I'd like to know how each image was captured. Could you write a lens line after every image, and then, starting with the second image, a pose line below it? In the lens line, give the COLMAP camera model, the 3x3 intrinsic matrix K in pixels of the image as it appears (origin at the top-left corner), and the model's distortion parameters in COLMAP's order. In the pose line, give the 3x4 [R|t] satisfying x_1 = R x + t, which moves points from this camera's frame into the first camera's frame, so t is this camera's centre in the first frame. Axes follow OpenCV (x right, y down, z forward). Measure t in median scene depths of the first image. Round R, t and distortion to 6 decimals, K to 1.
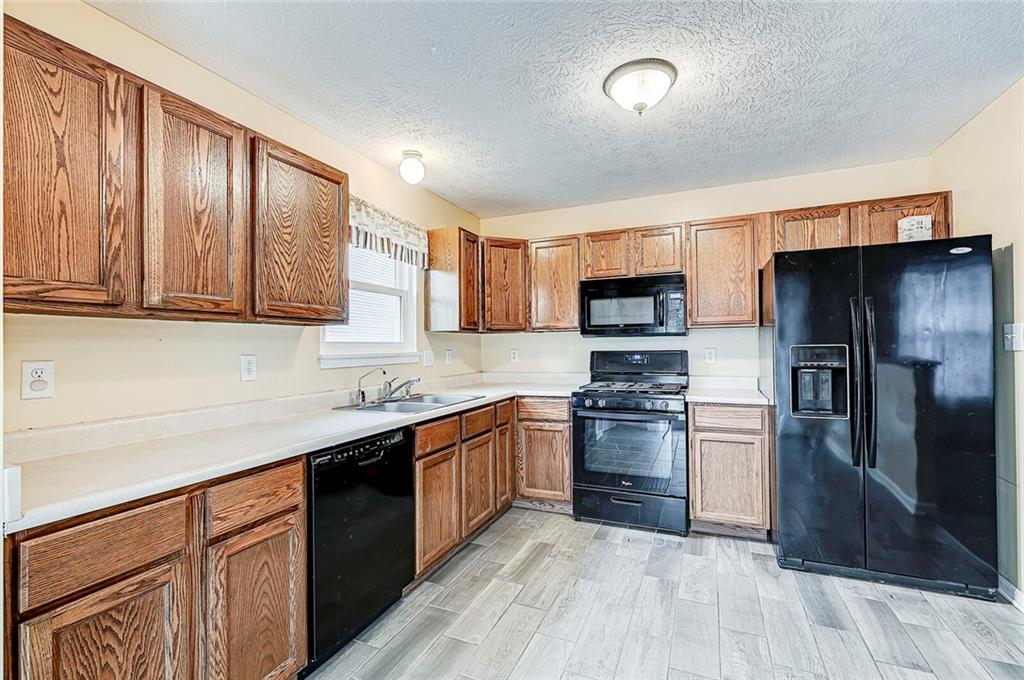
lens RADIAL K [[443.6, 0, 506.7], [0, 443.6, 342.3], [0, 0, 1]] dist [-0.001083, -0.000605]
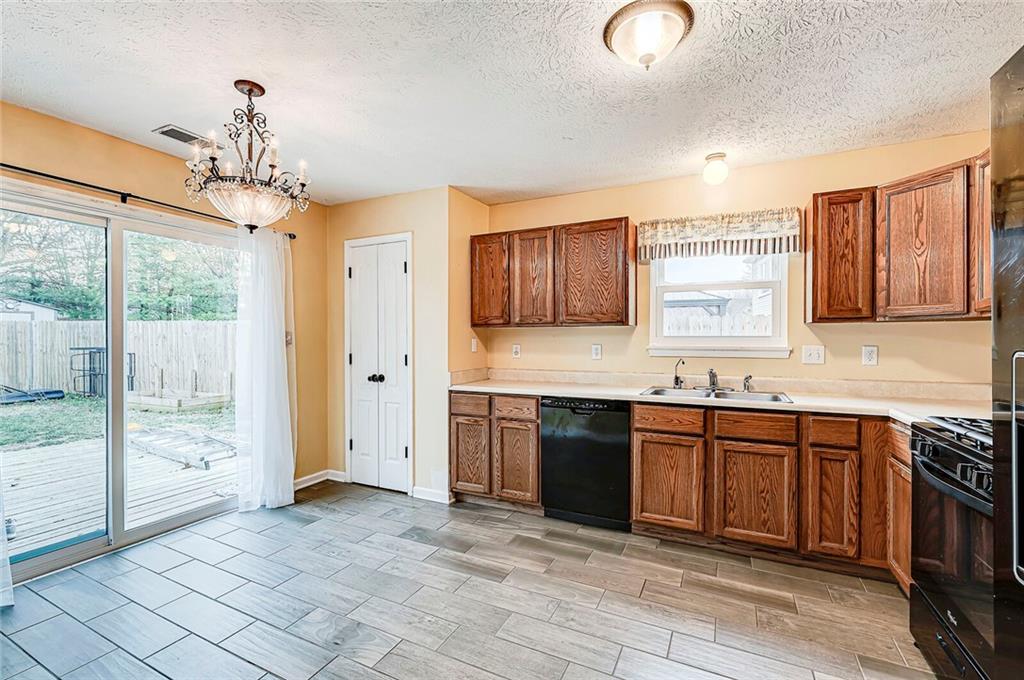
lens RADIAL K [[437.0, 0, 524.4], [0, 437.0, 344.2], [0, 0, 1]] dist [0.000254, -0.000112]
pose [[-0.024902, 0.019682, -0.999496, 0.838208], [0.006835, 0.999786, 0.019518, -0.005797], [0.999667, -0.006345, -0.025032, 0.575131]]
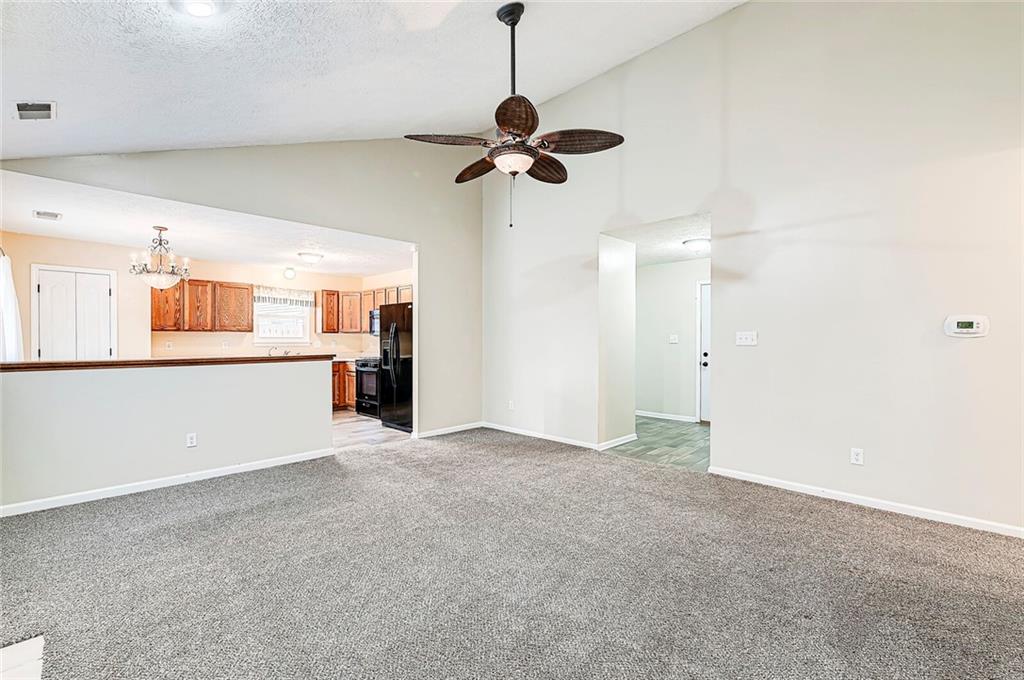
lens RADIAL K [[443.5, 0, 503.6], [0, 443.5, 342.3], [0, 0, 1]] dist [0.000479, -0.000173]
pose [[0.926502, 0.016331, -0.375936, 2.016369], [-0.010008, 0.999774, 0.018767, -0.035569], [0.376158, -0.013625, 0.926455, -1.017327]]
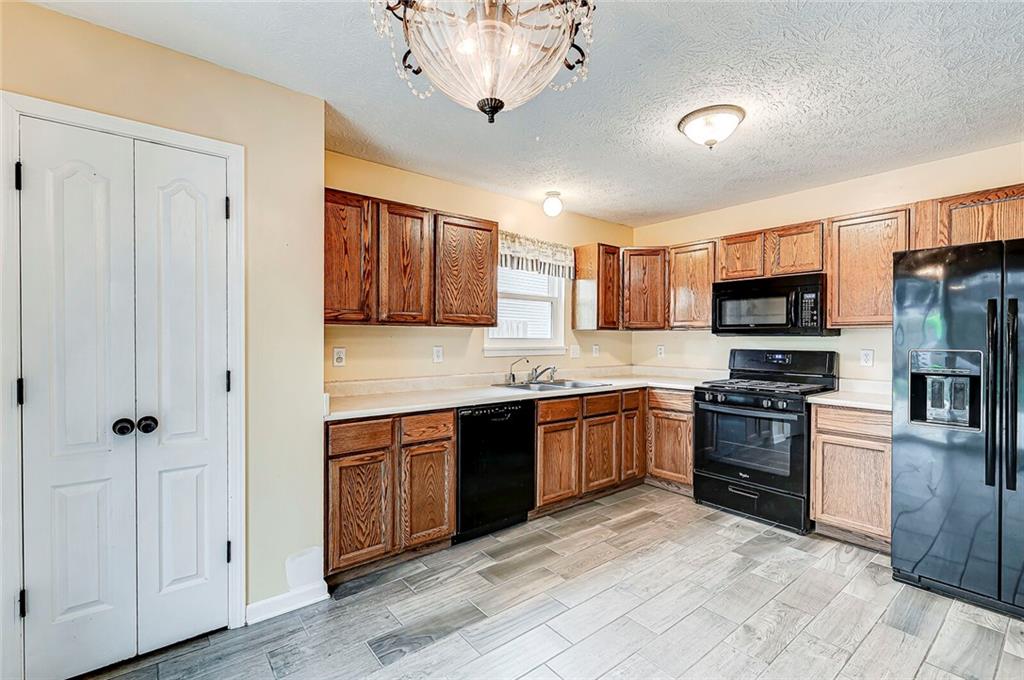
lens RADIAL K [[443.5, 0, 503.6], [0, 443.5, 342.3], [0, 0, 1]] dist [0.000479, -0.000173]
pose [[0.882992, 0.020133, -0.468957, 0.277184], [-0.011067, 0.999695, 0.022080, -0.017580], [0.469258, -0.014306, 0.882945, -0.217360]]
